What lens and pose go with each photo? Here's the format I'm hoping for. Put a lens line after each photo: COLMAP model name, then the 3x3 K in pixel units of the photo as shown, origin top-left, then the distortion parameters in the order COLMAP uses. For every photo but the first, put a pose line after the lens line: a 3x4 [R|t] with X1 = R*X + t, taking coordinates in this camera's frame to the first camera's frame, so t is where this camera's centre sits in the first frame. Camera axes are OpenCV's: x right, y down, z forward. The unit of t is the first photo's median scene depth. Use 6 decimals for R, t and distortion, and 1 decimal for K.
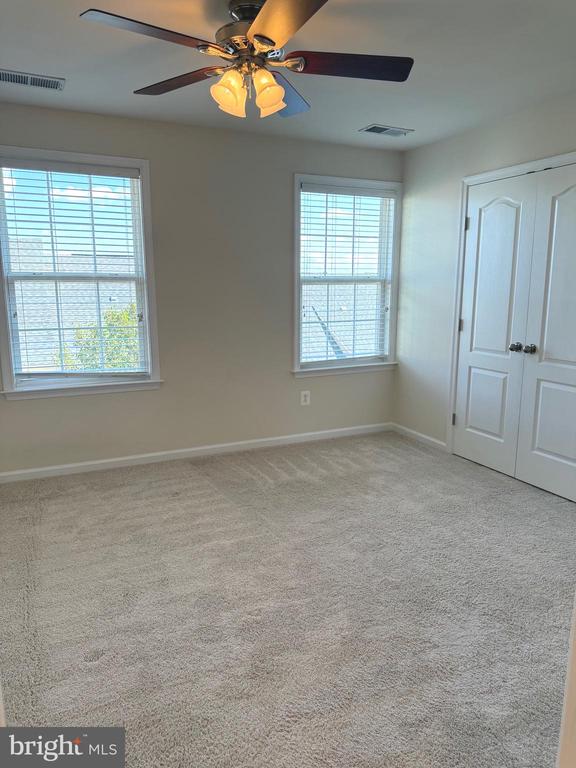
lens RADIAL K [[544.9, 0, 283.1], [0, 544.9, 382.3], [0, 0, 1]] dist [0.058551, -0.075836]
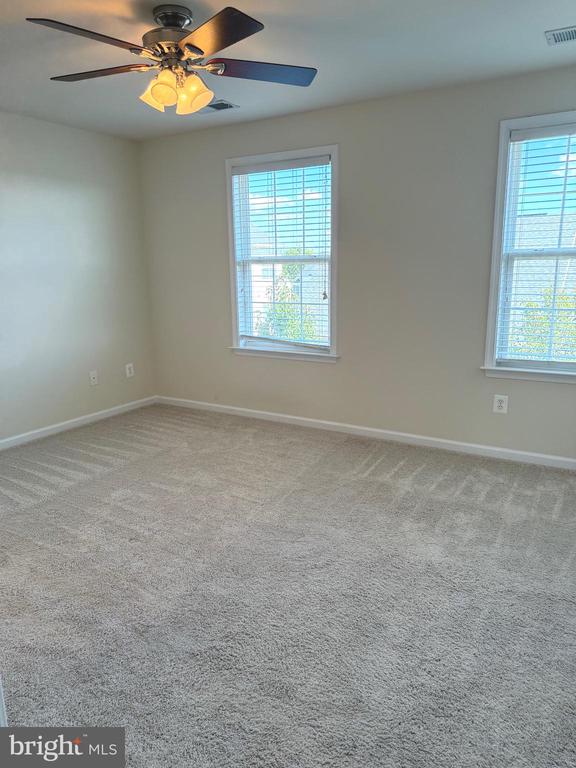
lens RADIAL K [[527.5, 0, 286.8], [0, 527.5, 384.5], [0, 0, 1]] dist [0.002045, -0.011078]
pose [[0.552361, 0.170868, -0.815906, 0.582463], [-0.134989, 0.984183, 0.114722, -0.053902], [0.822603, 0.046771, 0.566689, 0.355807]]
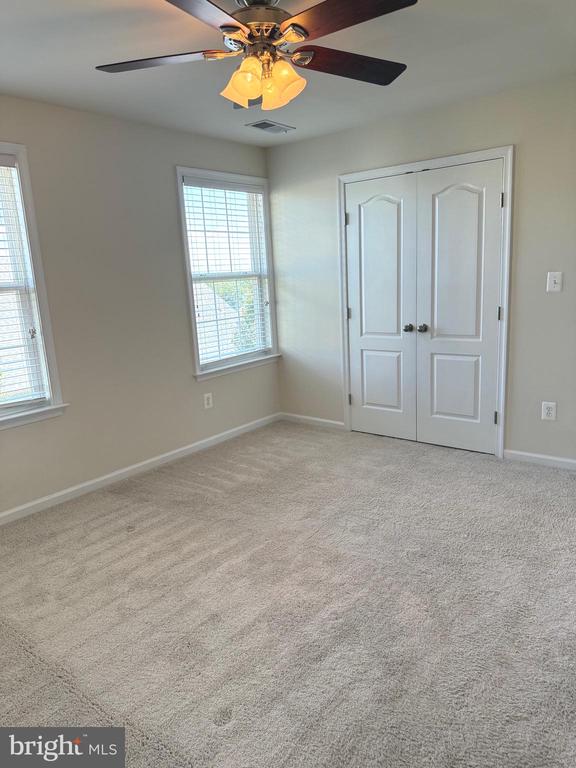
lens RADIAL K [[544.9, 0, 287.9], [0, 544.9, 386.4], [0, 0, 1]] dist [0.058551, -0.075836]
pose [[0.897230, -0.137946, 0.419462, -0.275939], [0.129773, 0.990376, 0.048114, -0.028880], [-0.422062, 0.011265, 0.906497, 0.075174]]
